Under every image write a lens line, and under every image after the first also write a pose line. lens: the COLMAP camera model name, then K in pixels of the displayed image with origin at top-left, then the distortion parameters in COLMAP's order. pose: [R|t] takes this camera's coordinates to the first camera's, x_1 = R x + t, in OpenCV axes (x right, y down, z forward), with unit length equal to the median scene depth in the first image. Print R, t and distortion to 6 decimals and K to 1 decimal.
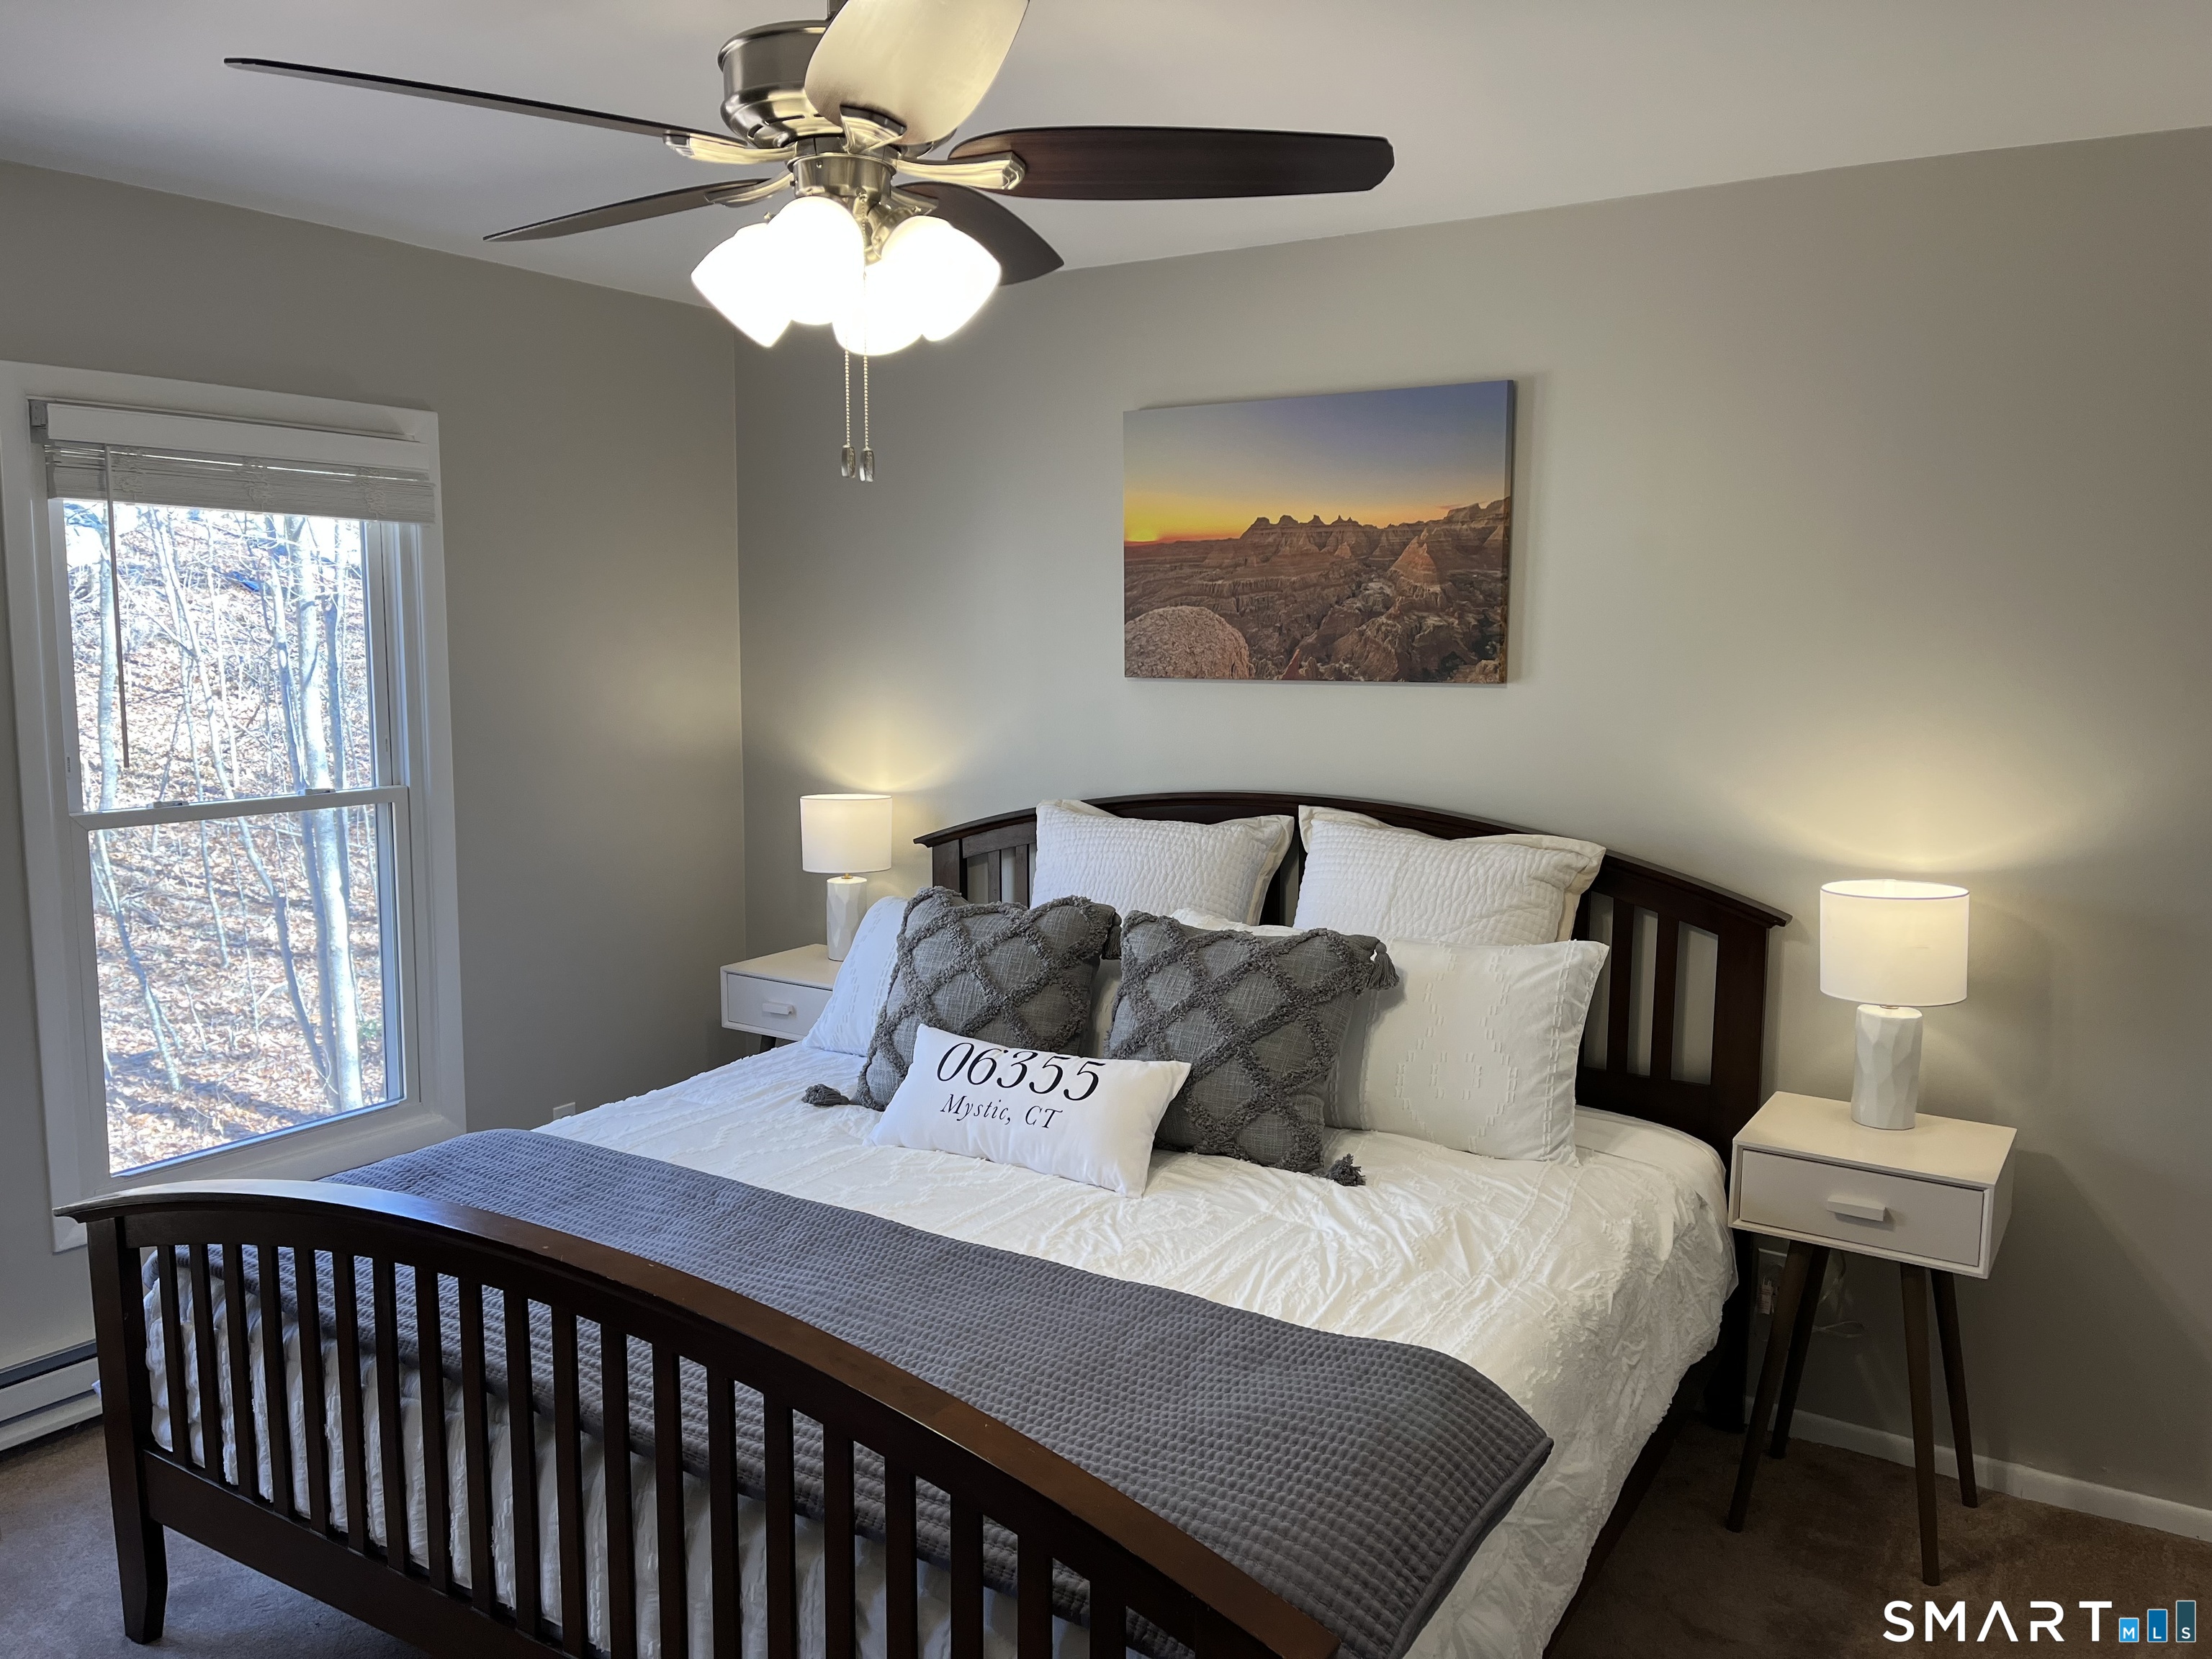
lens RADIAL K [[1676.4, 0, 1132.4], [0, 1676.4, 840.6], [0, 0, 1]] dist [0.081331, -0.106290]
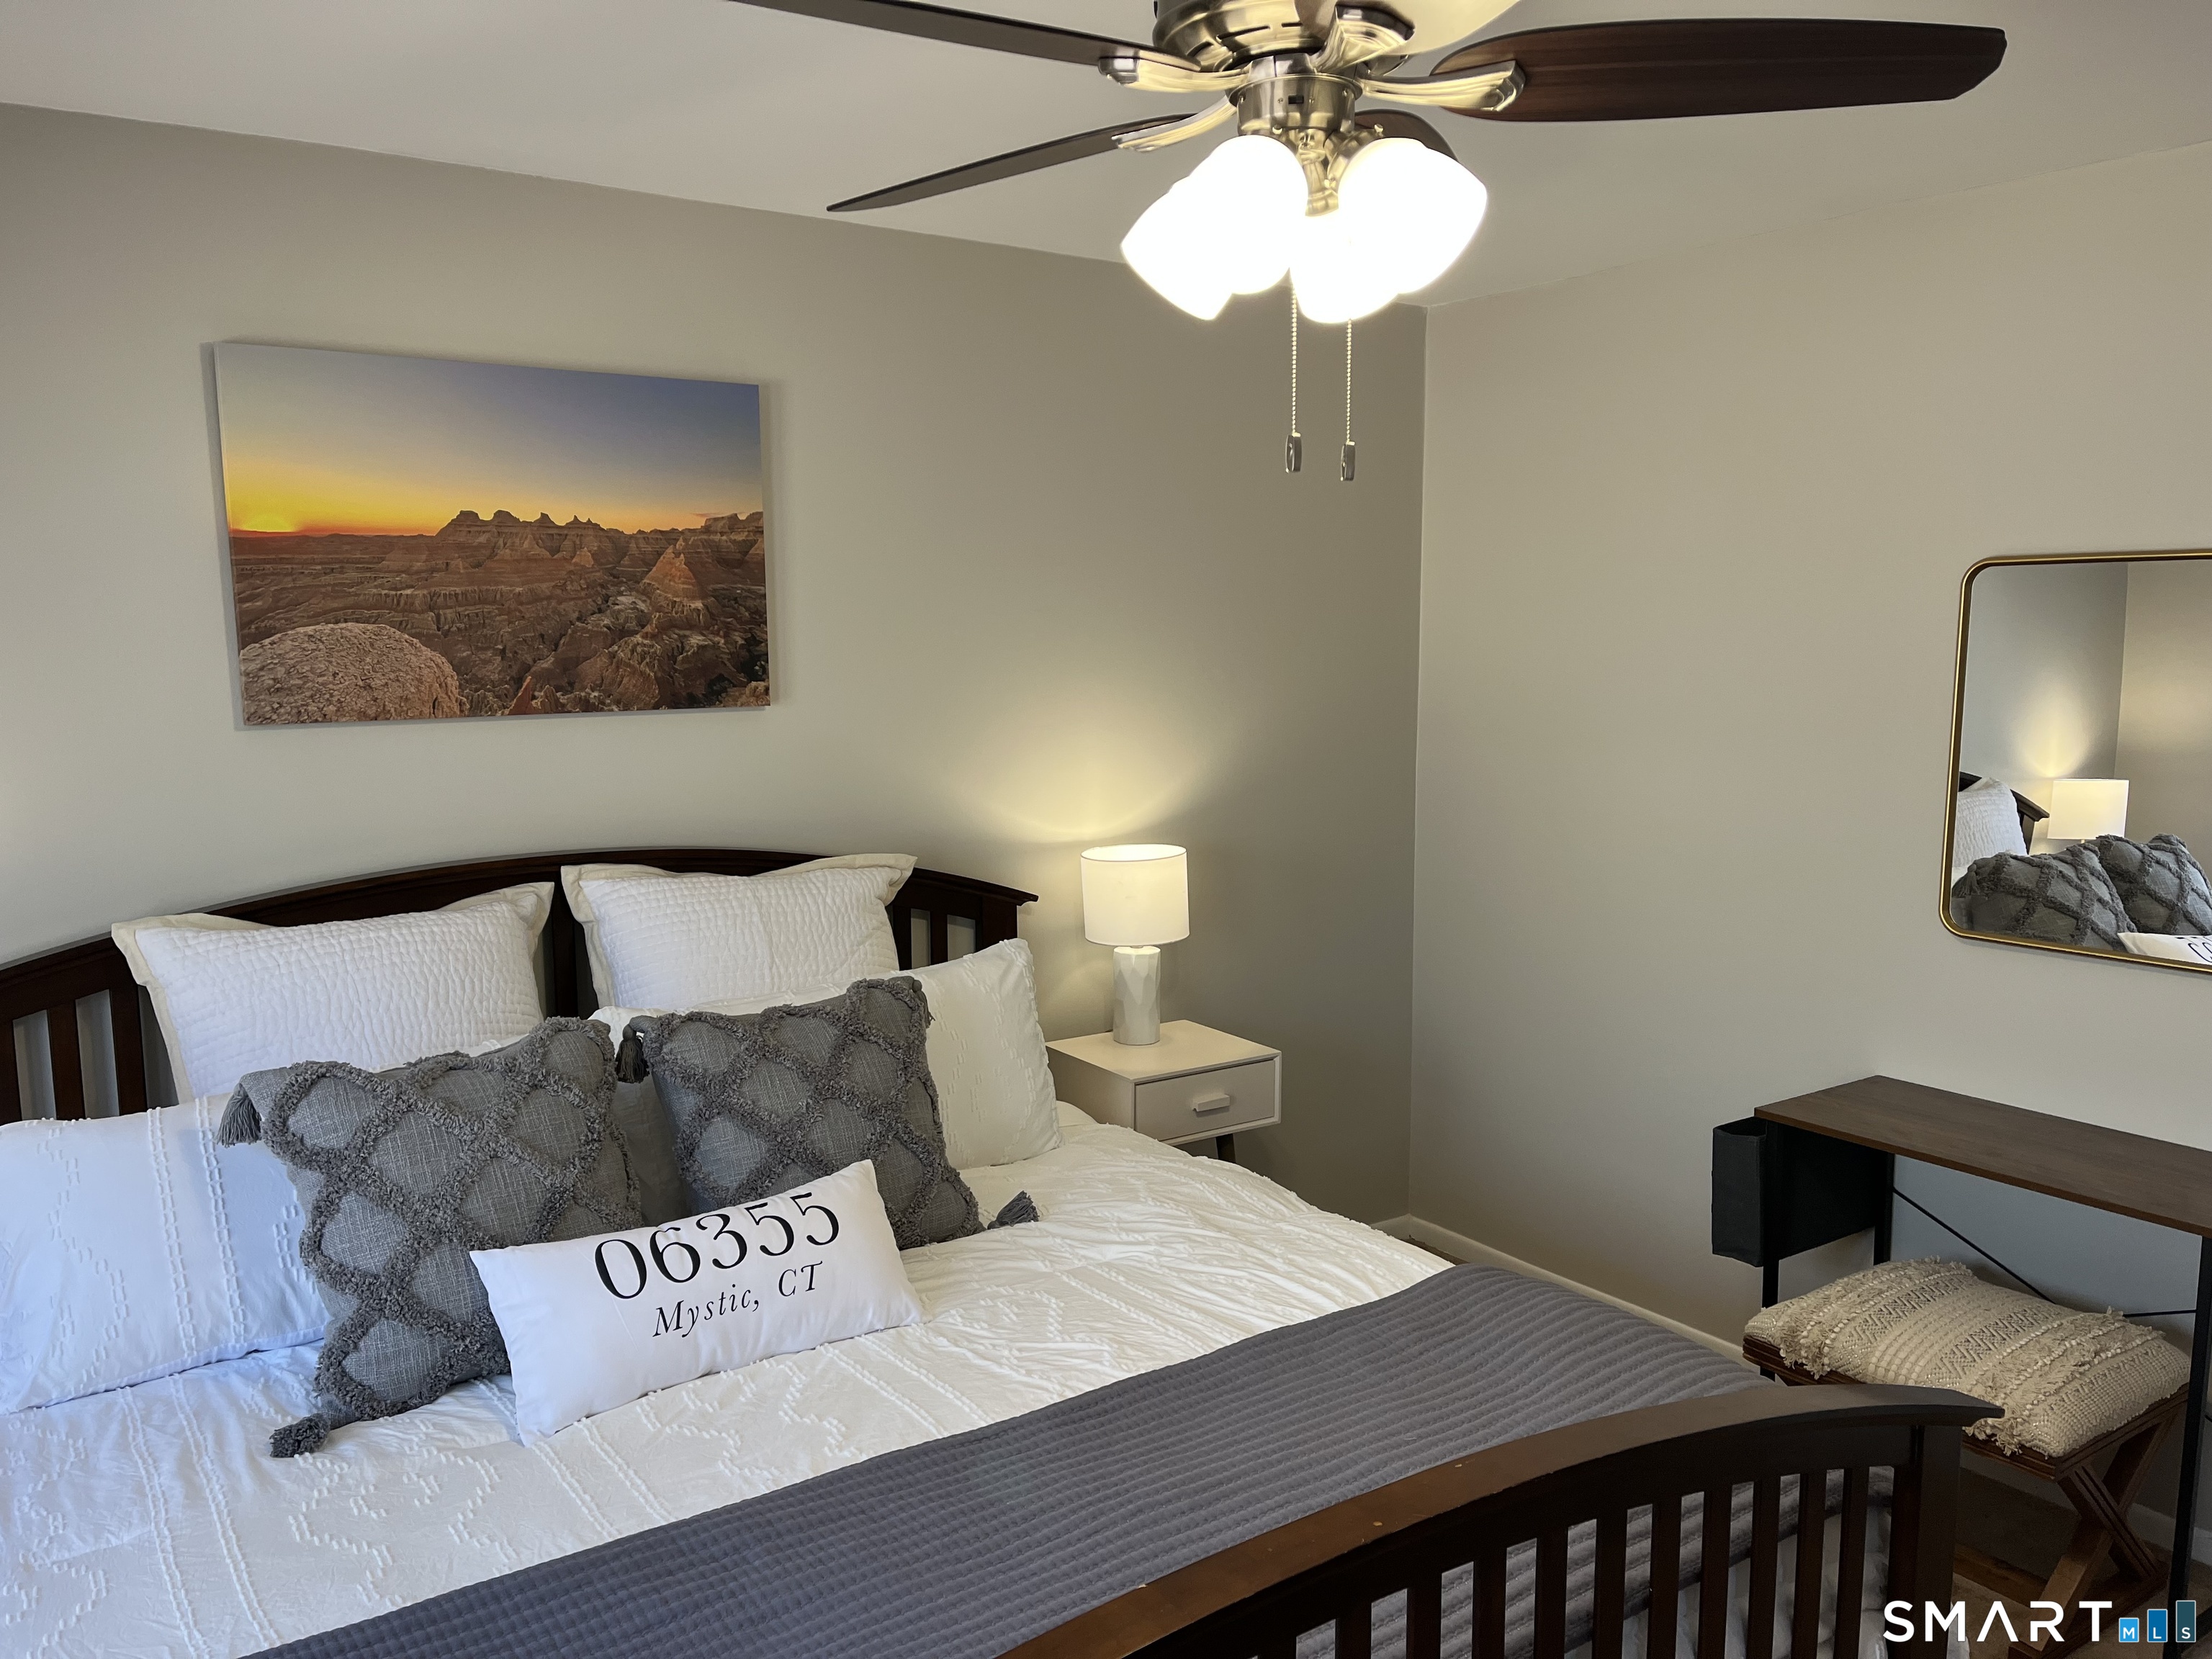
lens RADIAL K [[1676.4, 0, 1107.6], [0, 1676.4, 851.0], [0, 0, 1]] dist [0.081331, -0.106290]
pose [[0.389570, -0.131176, 0.911607, -0.558769], [0.126636, 0.988033, 0.088056, -0.068686], [-0.912249, 0.081138, 0.401520, 0.433108]]
